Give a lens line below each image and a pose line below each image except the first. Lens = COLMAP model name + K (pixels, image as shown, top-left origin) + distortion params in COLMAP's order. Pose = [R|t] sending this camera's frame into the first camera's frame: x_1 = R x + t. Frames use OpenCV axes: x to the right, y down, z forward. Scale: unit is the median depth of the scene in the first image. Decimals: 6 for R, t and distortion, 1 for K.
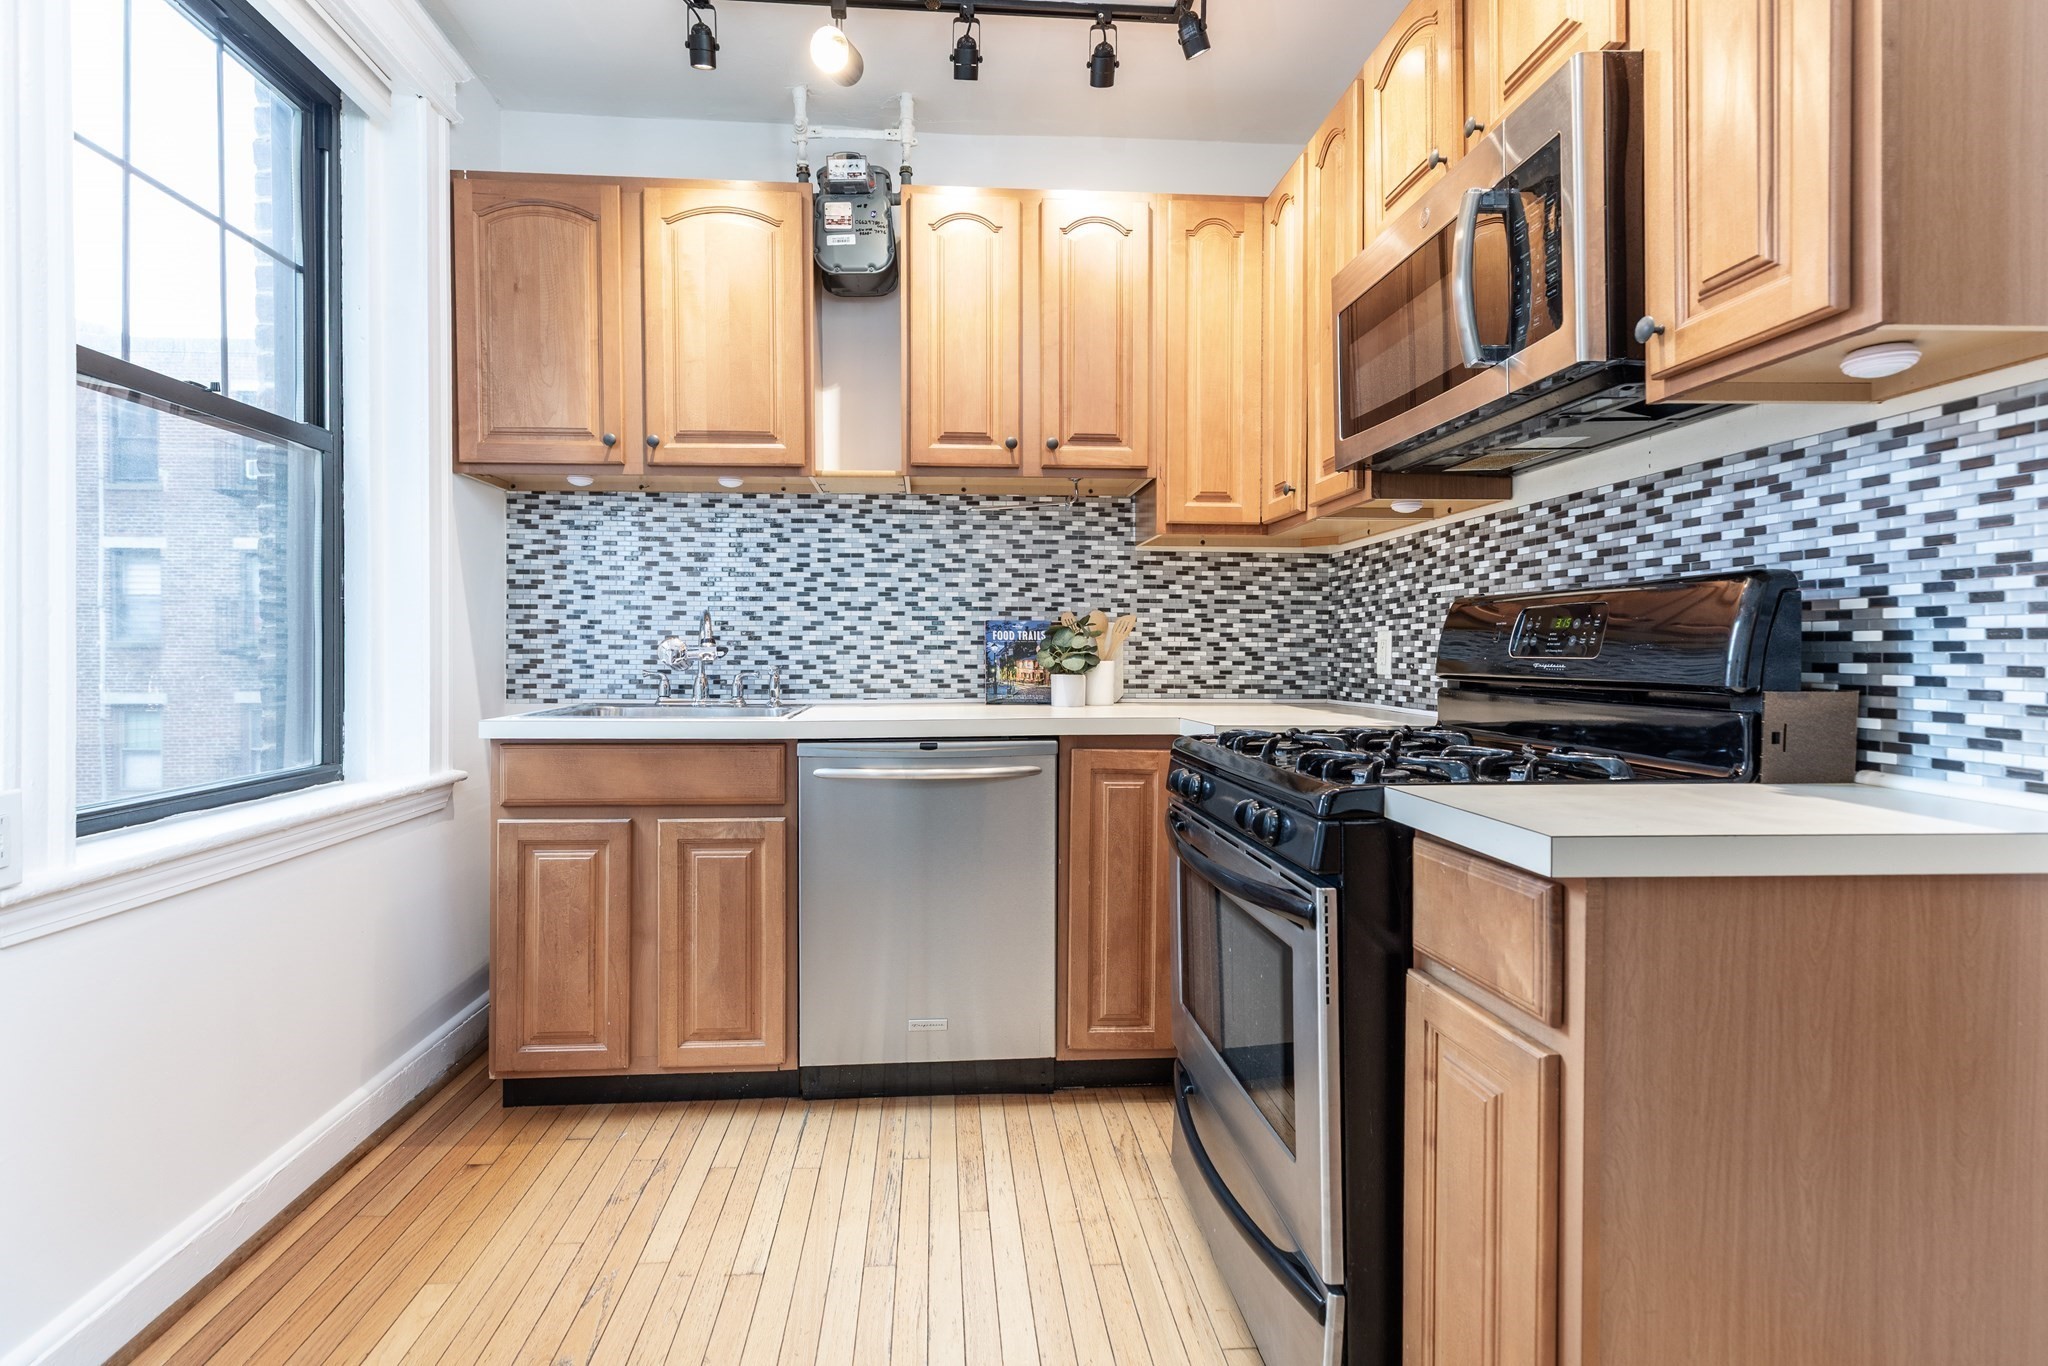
lens RADIAL K [[970.7, 0, 970.9], [0, 970.7, 655.4], [0, 0, 1]] dist [0.008182, -0.000400]
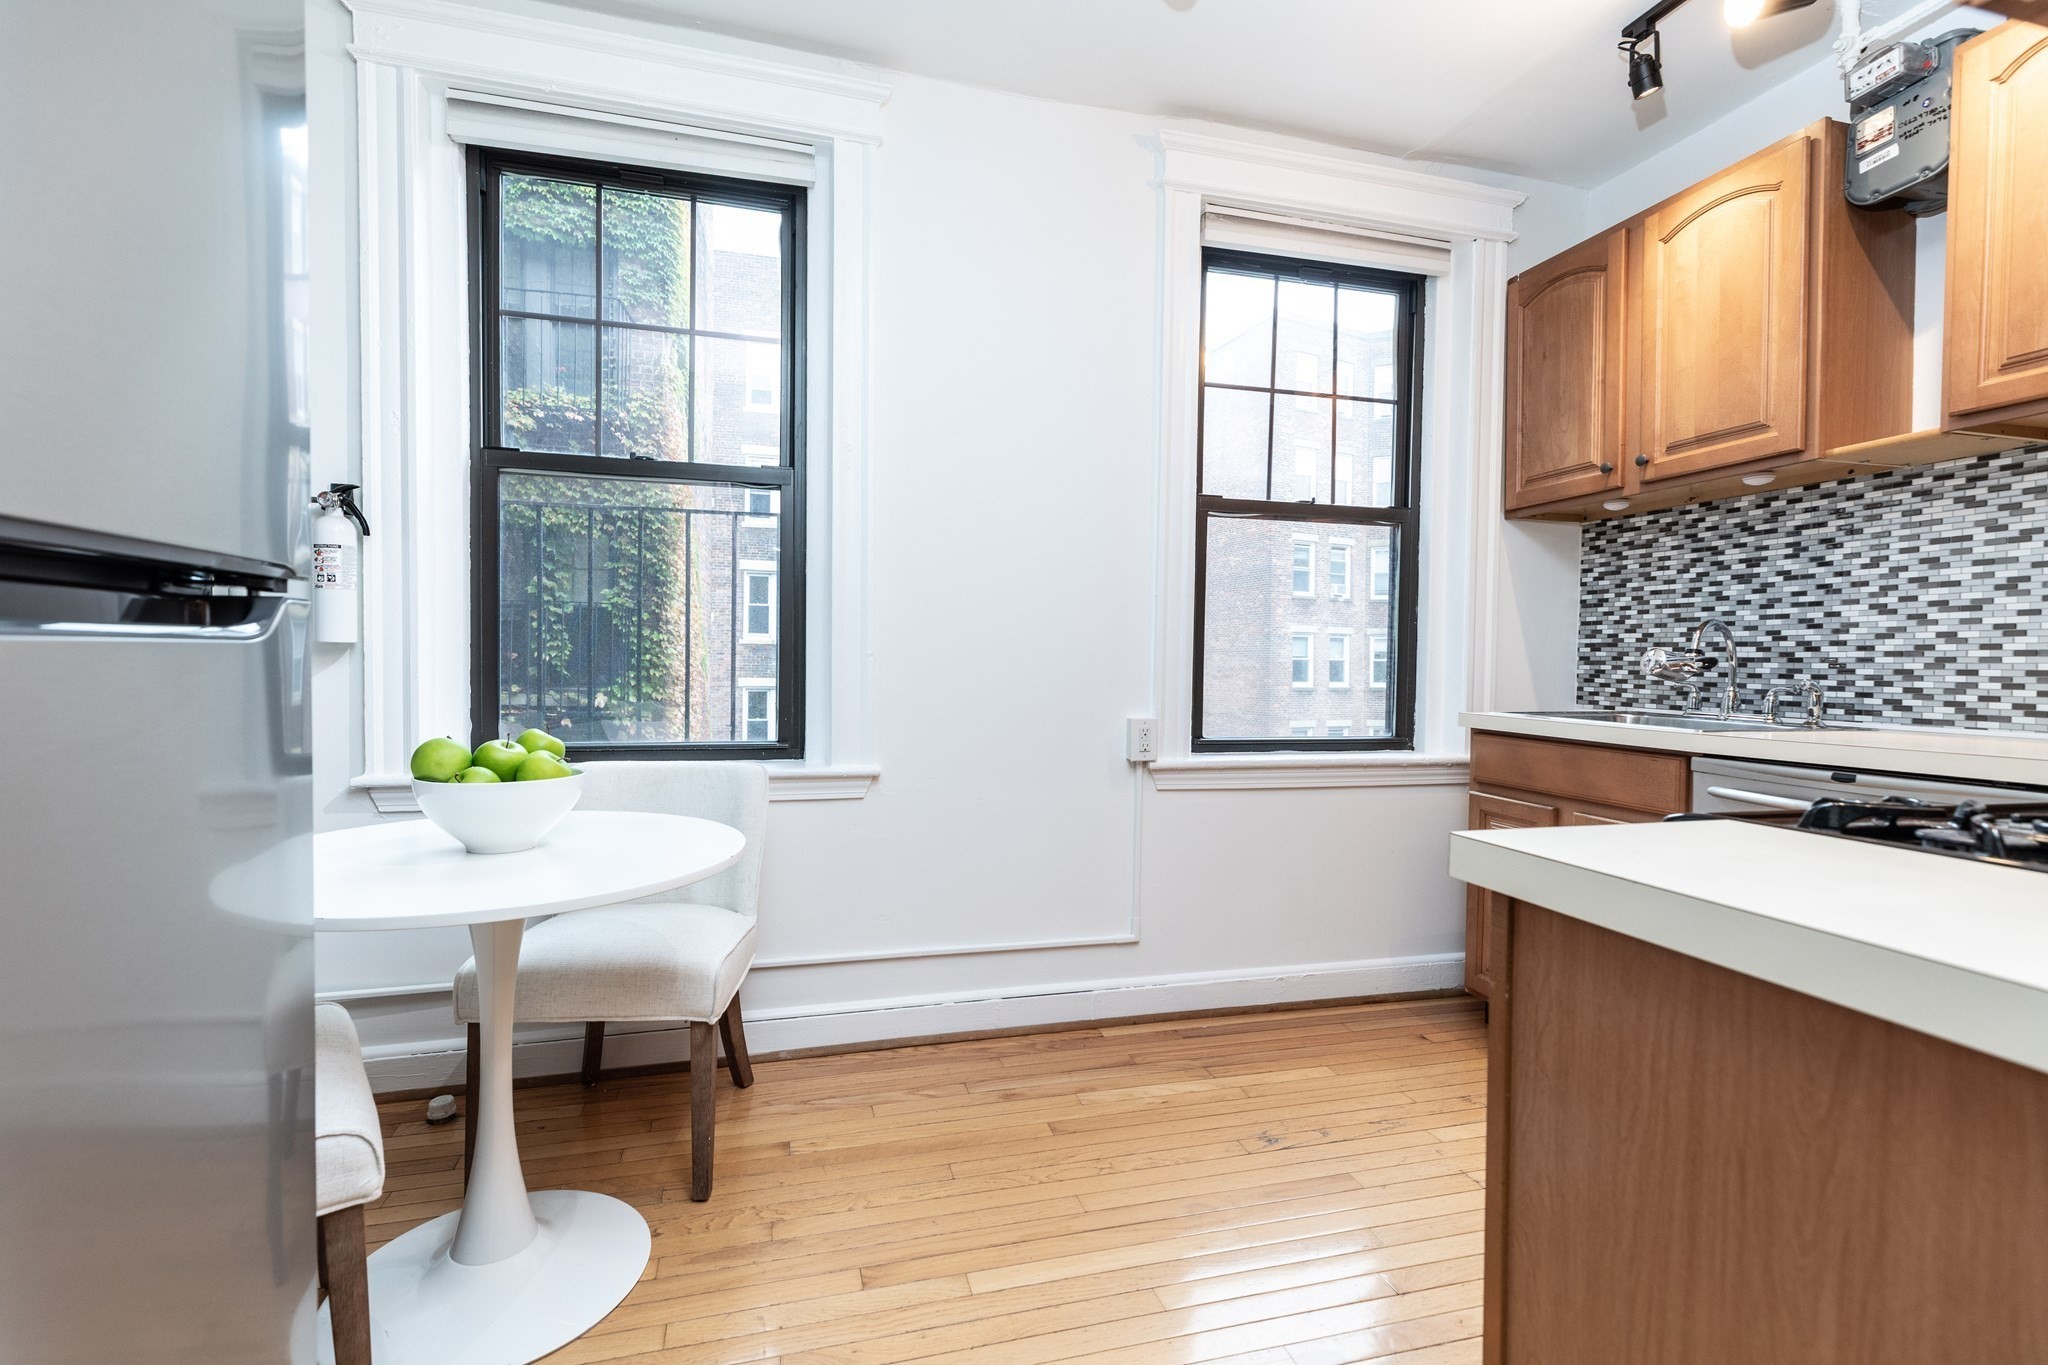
lens RADIAL K [[970.7, 0, 1008.7], [0, 970.7, 679.7], [0, 0, 1]] dist [0.008182, -0.000400]
pose [[0.171498, 0.021215, -0.984956, 0.535250], [-0.014347, 0.999716, 0.019035, 0.003714], [0.985080, 0.010867, 0.171753, 0.140154]]
